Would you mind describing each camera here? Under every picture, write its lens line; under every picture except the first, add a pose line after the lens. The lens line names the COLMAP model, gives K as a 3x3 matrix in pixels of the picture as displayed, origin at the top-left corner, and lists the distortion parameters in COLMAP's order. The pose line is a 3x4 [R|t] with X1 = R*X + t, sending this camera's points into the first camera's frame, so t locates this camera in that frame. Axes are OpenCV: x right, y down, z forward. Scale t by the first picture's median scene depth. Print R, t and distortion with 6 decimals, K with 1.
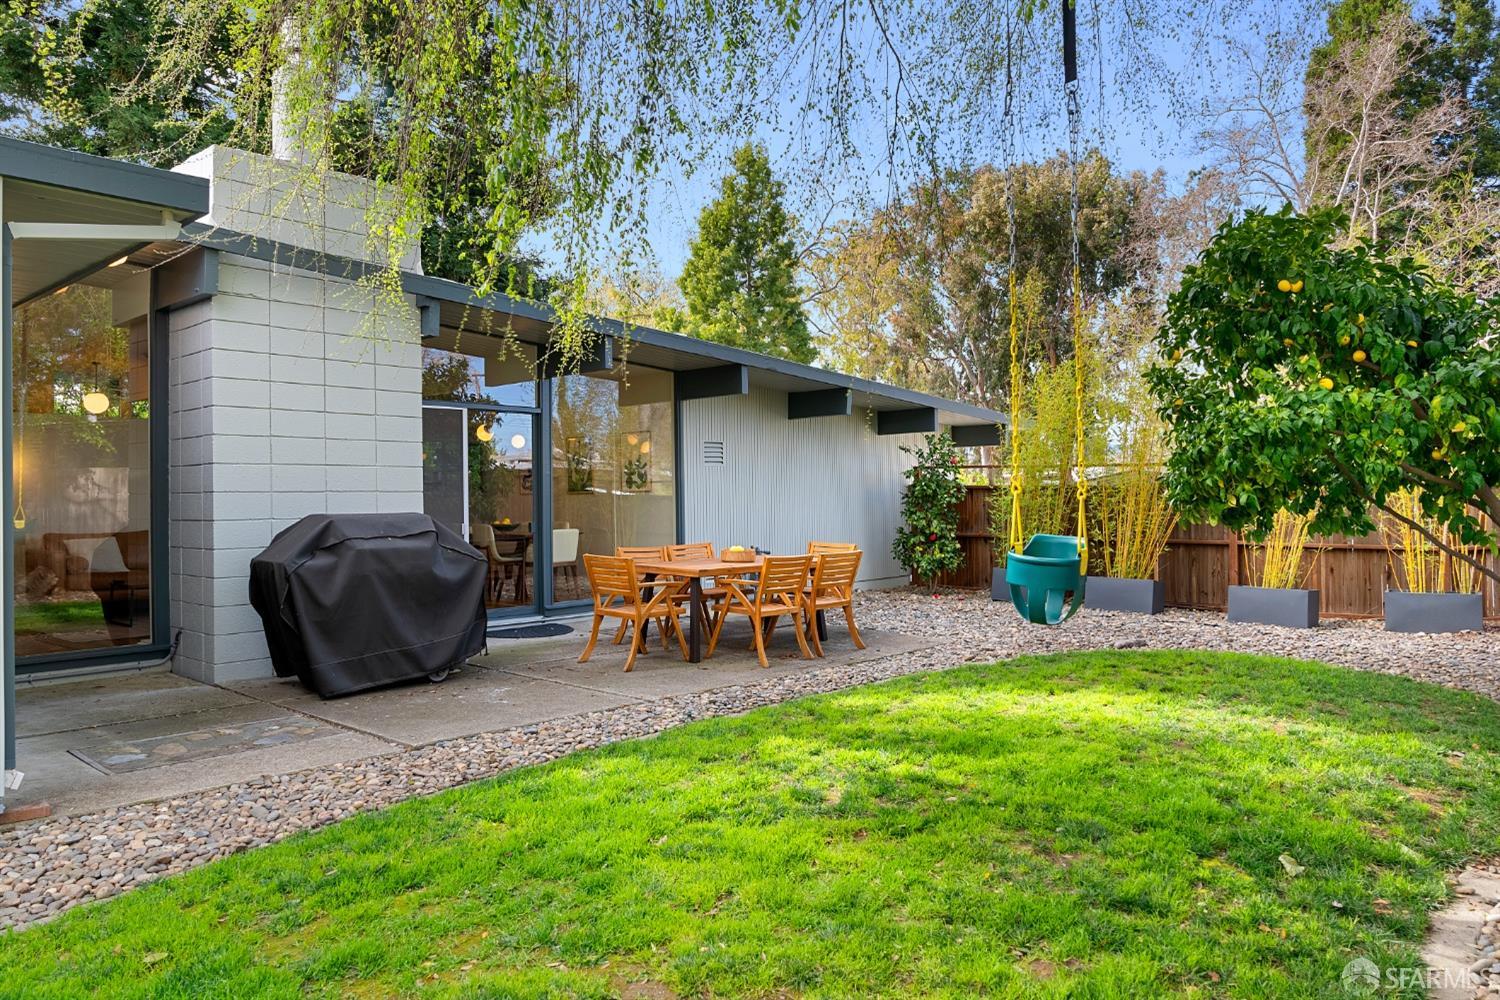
lens RADIAL K [[1003.0, 0, 748.0], [0, 1003.0, 503.0], [0, 0, 1]] dist [-0.032297, -0.000228]
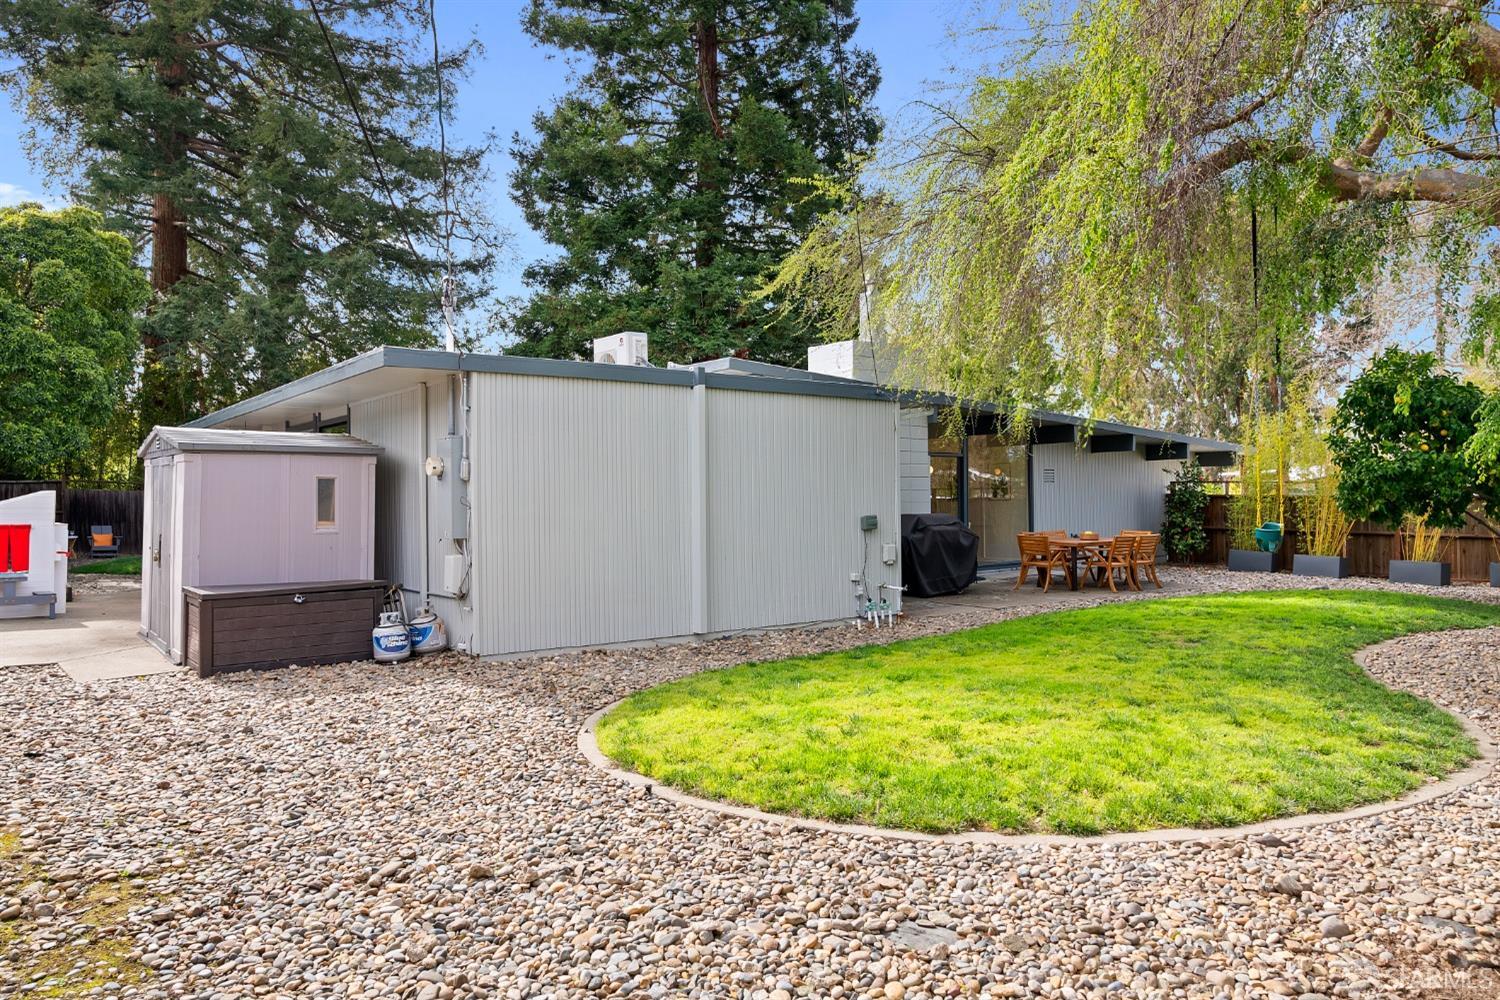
lens RADIAL K [[1003.0, 0, 752.7], [0, 1003.0, 496.5], [0, 0, 1]] dist [-0.032297, -0.000228]
pose [[0.983292, 0.000097, -0.182034, -0.208529], [-0.000573, 0.999997, -0.002559, -0.012407], [0.182033, 0.002620, 0.983289, -0.672416]]
